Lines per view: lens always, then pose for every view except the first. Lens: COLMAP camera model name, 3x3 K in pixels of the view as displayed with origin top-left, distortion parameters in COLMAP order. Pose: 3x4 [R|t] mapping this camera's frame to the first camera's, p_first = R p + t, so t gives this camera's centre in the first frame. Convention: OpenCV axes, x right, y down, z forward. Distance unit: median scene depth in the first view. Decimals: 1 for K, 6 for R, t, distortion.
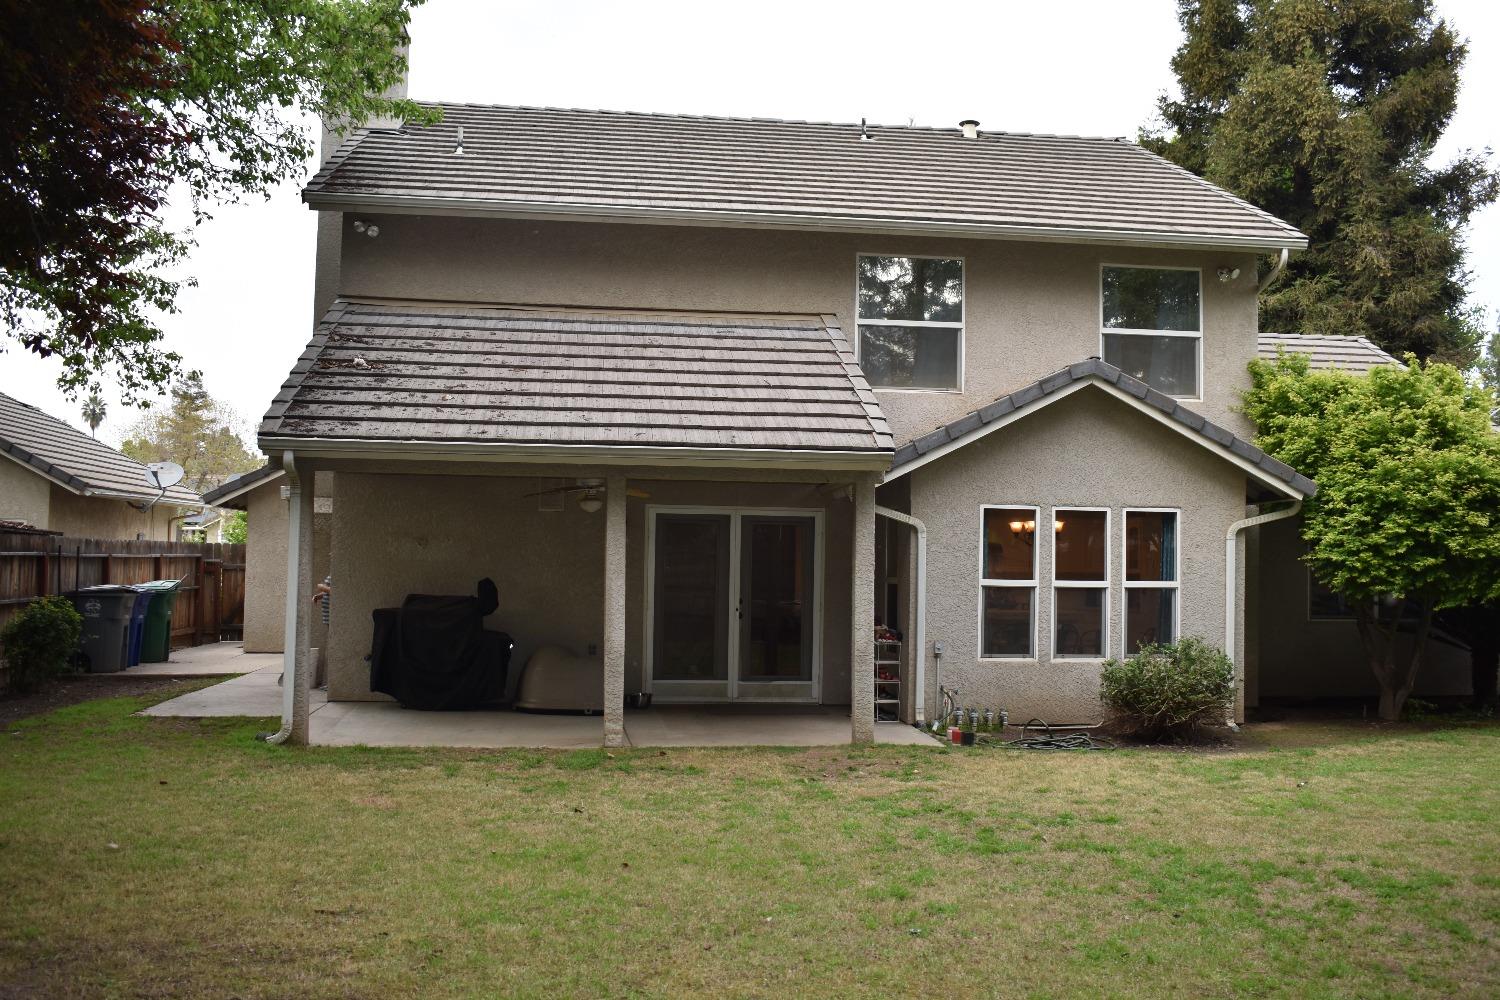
lens RADIAL K [[1394.8, 0, 745.6], [0, 1394.8, 494.7], [0, 0, 1]] dist [-0.084704, 0.000000]
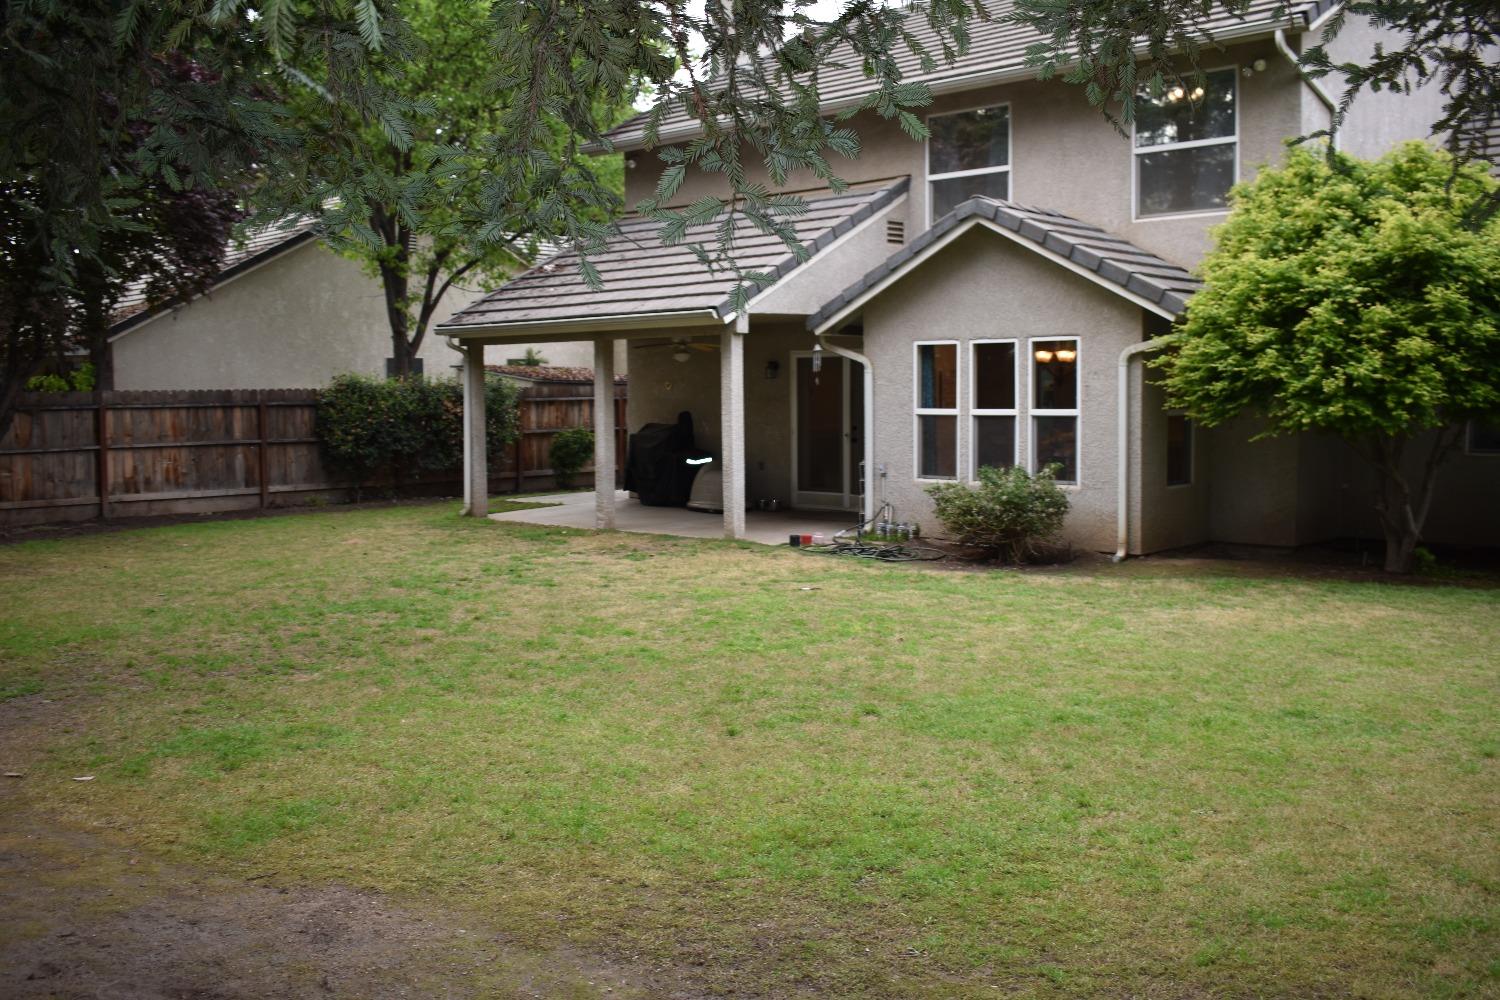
lens RADIAL K [[1394.8, 0, 748.7], [0, 1394.8, 489.9], [0, 0, 1]] dist [-0.084704, 0.000000]
pose [[0.650637, 0.033975, -0.758629, 0.927165], [0.057762, 0.993890, 0.094050, 0.012434], [0.757189, -0.105012, 0.644699, 0.164057]]
